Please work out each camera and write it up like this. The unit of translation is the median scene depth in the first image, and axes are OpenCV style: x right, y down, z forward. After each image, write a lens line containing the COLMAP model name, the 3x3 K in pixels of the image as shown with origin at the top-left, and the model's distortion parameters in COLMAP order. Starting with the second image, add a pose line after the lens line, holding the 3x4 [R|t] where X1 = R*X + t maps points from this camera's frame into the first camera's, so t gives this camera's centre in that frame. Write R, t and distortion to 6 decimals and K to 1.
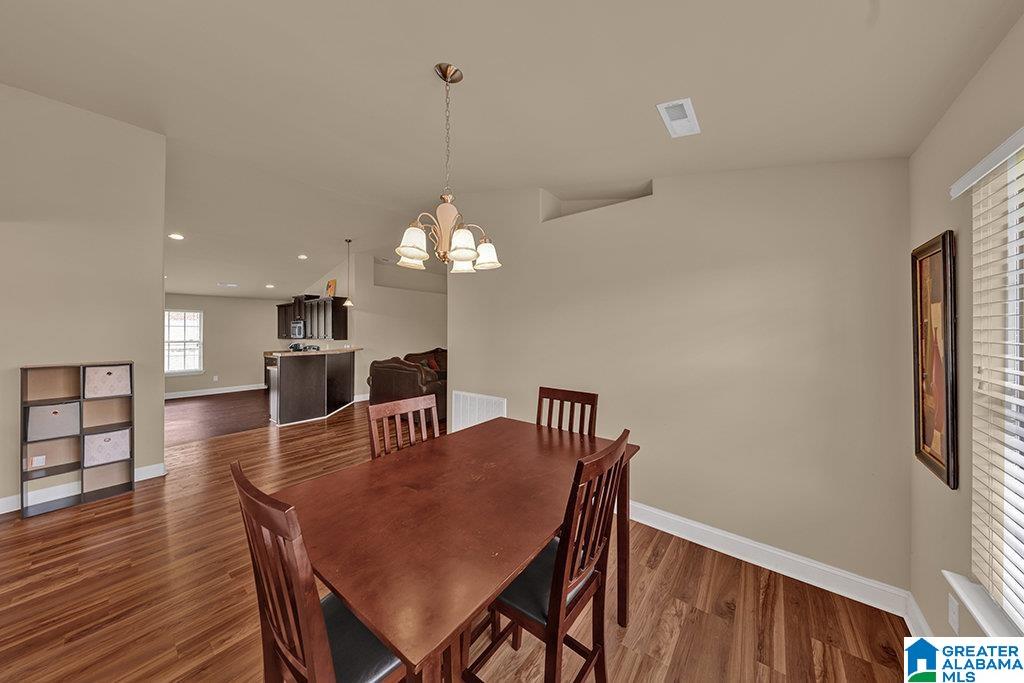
lens RADIAL K [[327.0, 0, 511.6], [0, 327.0, 336.5], [0, 0, 1]] dist [-0.002039, -0.000164]
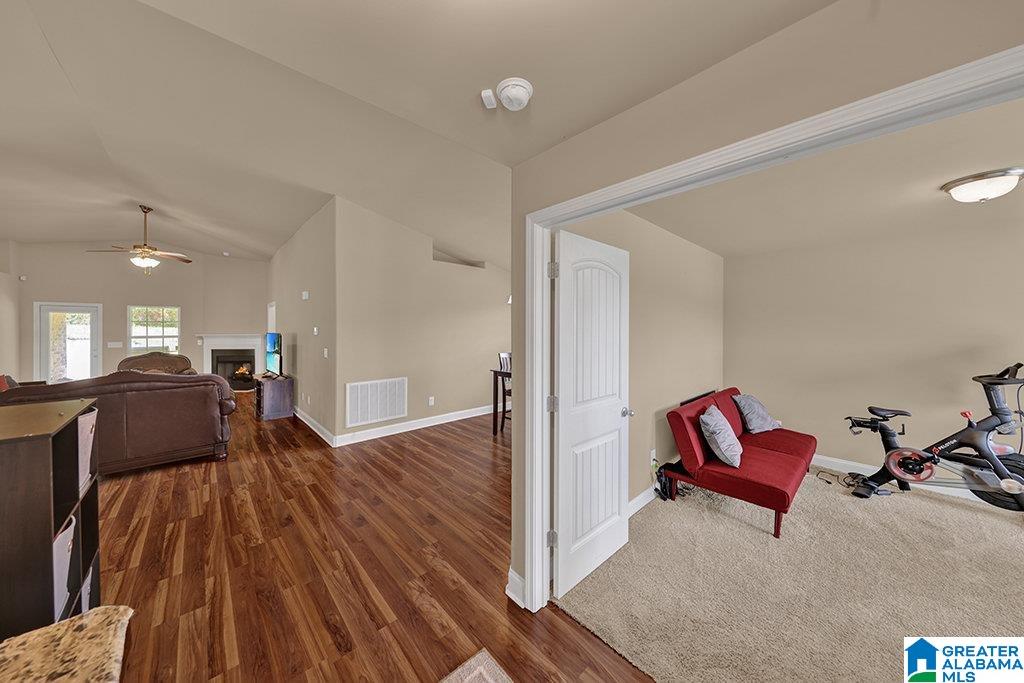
lens RADIAL K [[329.1, 0, 510.2], [0, 329.1, 330.3], [0, 0, 1]] dist [-0.001351, -0.000307]
pose [[0.145921, -0.007495, 0.989268, -1.760441], [0.007182, 0.999953, 0.006517, -0.018638], [-0.989270, 0.006153, 0.145968, 0.456628]]
